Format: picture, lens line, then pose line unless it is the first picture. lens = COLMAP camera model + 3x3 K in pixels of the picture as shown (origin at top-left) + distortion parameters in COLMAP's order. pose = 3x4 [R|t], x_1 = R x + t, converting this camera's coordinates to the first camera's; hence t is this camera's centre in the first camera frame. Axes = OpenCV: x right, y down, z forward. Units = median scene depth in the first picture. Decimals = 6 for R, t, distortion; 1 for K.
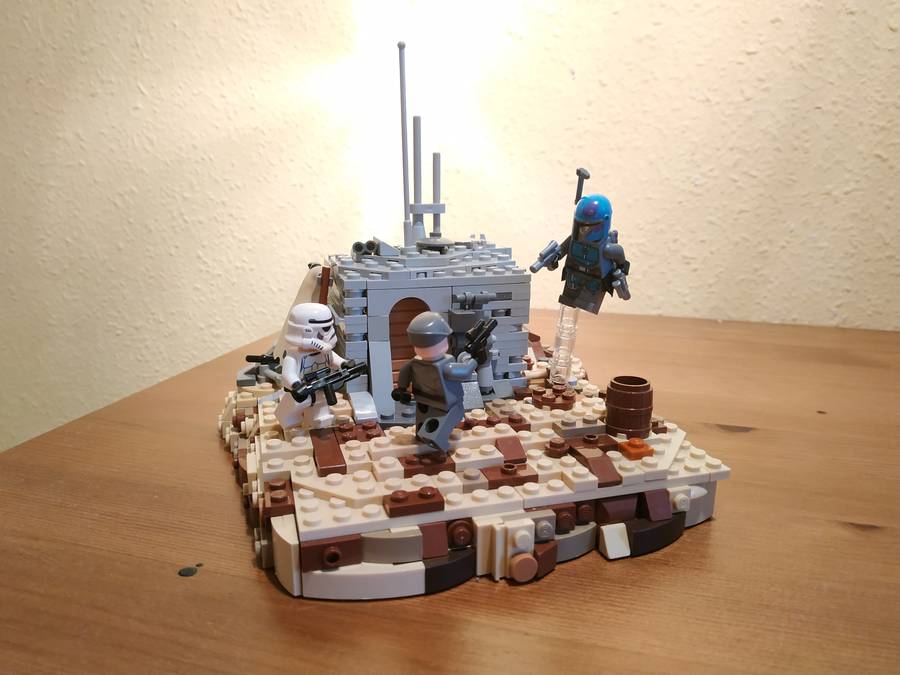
lens RADIAL K [[647.4, 0, 450.0], [0, 647.4, 337.5], [0, 0, 1]] dist [0.027826, -0.004110]
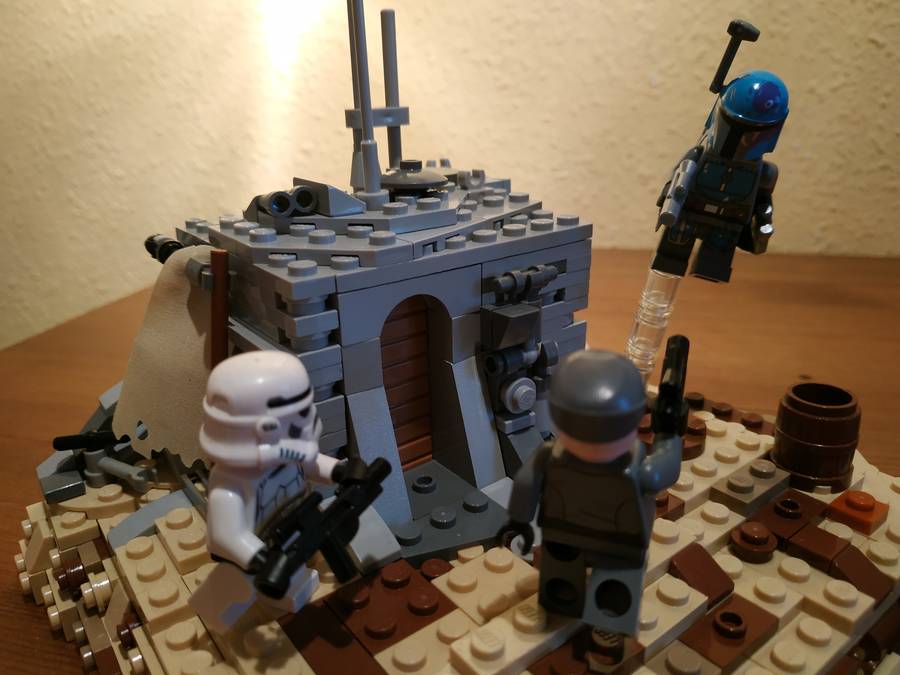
lens RADIAL K [[647.4, 0, 453.4], [0, 647.4, 362.0], [0, 0, 1]] dist [-0.022359, 0.000020]
pose [[0.935796, -0.156675, 0.315814, -0.217863], [0.113295, 0.981952, 0.151439, -0.091711], [-0.333841, -0.105935, 0.936658, 0.557207]]
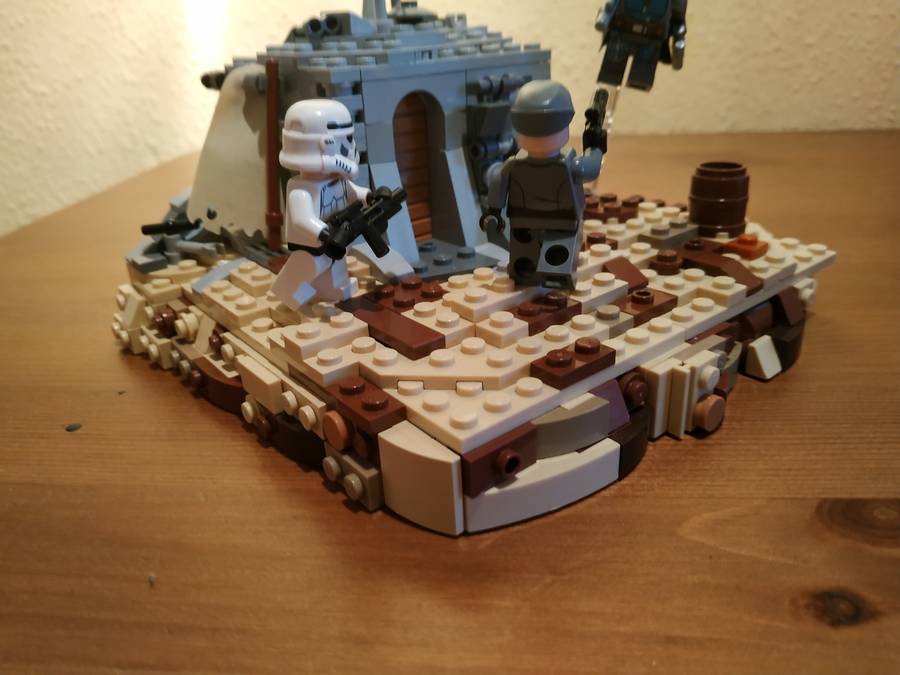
lens RADIAL K [[649.7, 0, 450.0], [0, 649.7, 337.5], [0, 0, 1]] dist [0.067540, -0.244319]
pose [[0.926993, -0.204178, 0.314636, -0.324729], [0.140405, 0.966758, 0.213694, 0.050852], [-0.347809, -0.153916, 0.924845, 0.337520]]
